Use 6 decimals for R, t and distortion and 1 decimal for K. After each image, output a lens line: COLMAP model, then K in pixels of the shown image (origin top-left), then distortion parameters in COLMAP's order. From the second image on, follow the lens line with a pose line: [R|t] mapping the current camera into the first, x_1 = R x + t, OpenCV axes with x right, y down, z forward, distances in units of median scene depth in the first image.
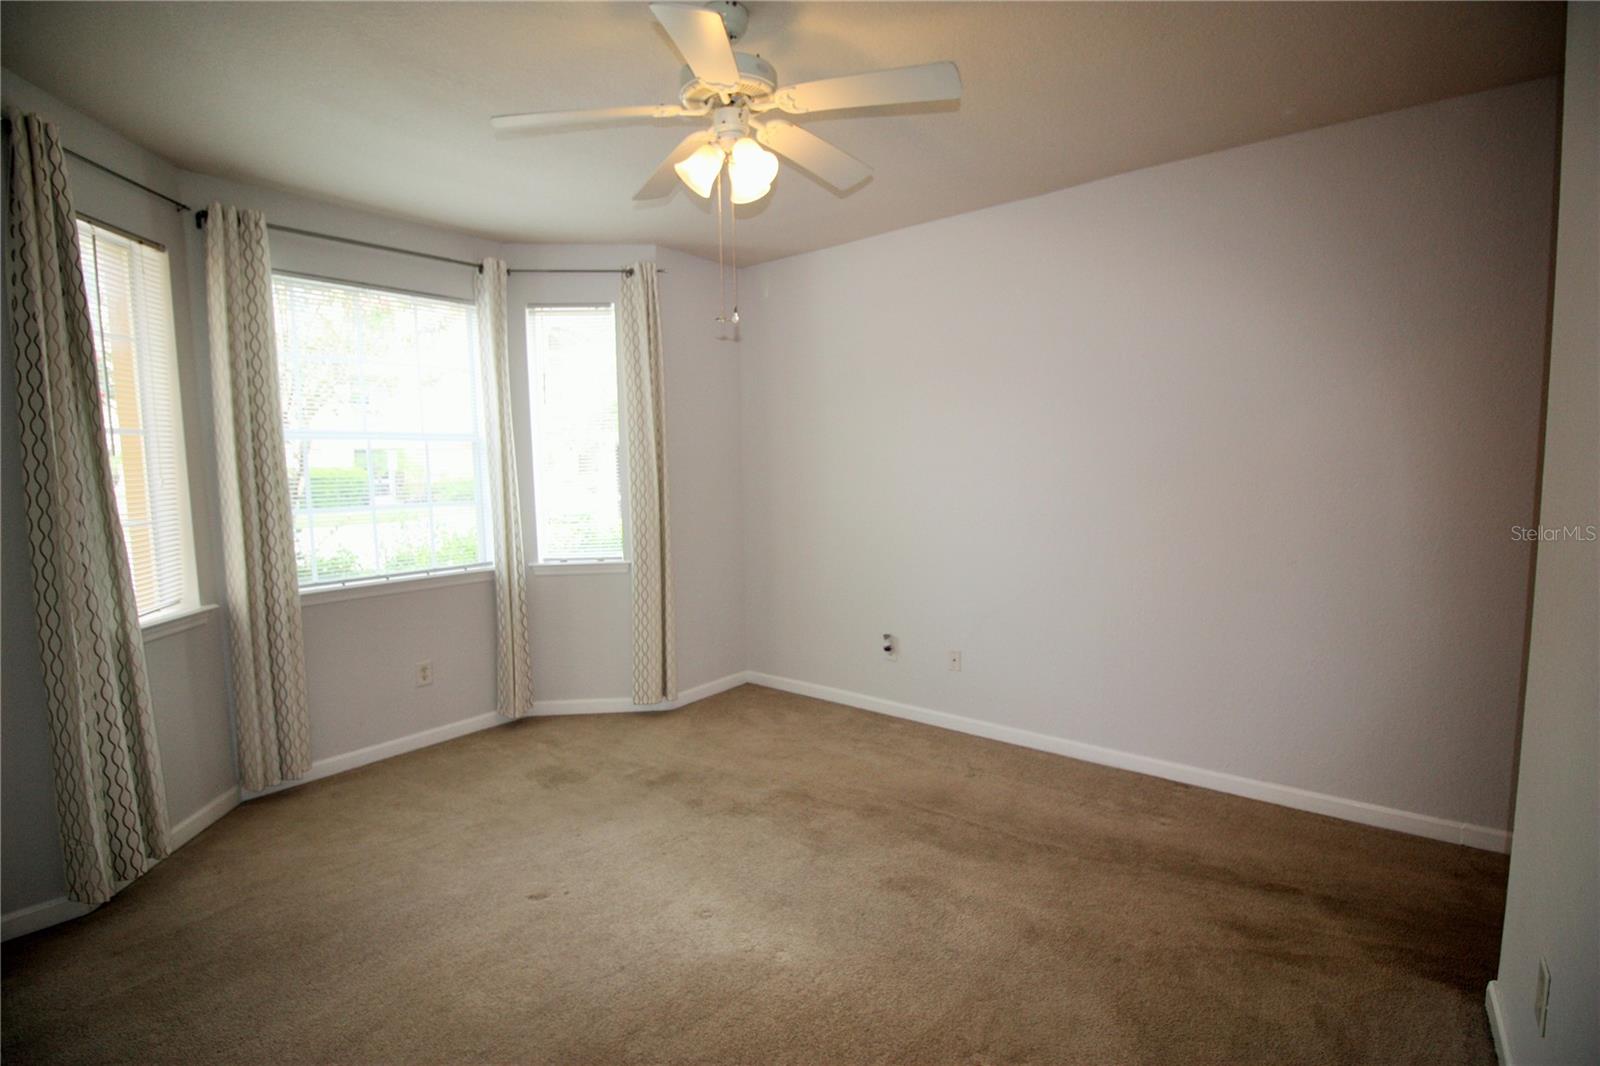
lens RADIAL K [[747.6, 0, 800.0], [0, 747.6, 533.0], [0, 0, 1]] dist [-0.001712, -0.013302]
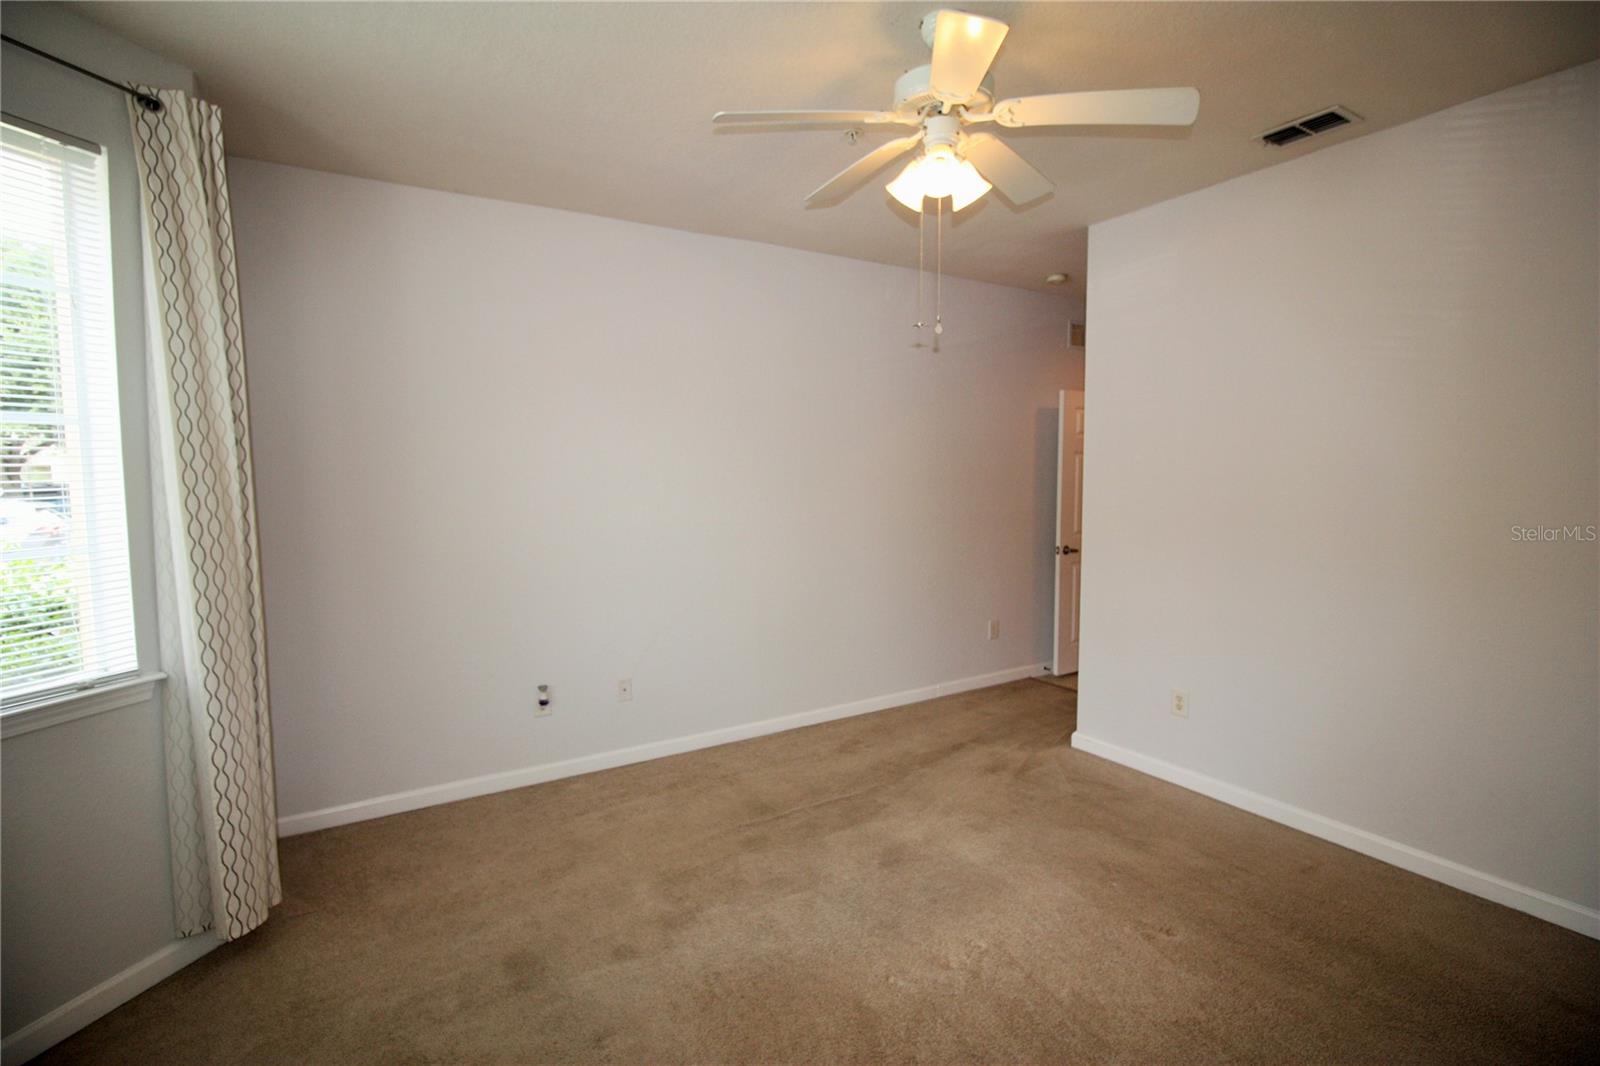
lens RADIAL K [[747.6, 0, 800.0], [0, 747.6, 533.0], [0, 0, 1]] dist [-0.001712, -0.013302]
pose [[0.337443, -0.061019, 0.939366, -0.669080], [0.090590, 0.995370, 0.032114, -0.041282], [-0.936977, 0.074261, 0.341408, 0.523145]]
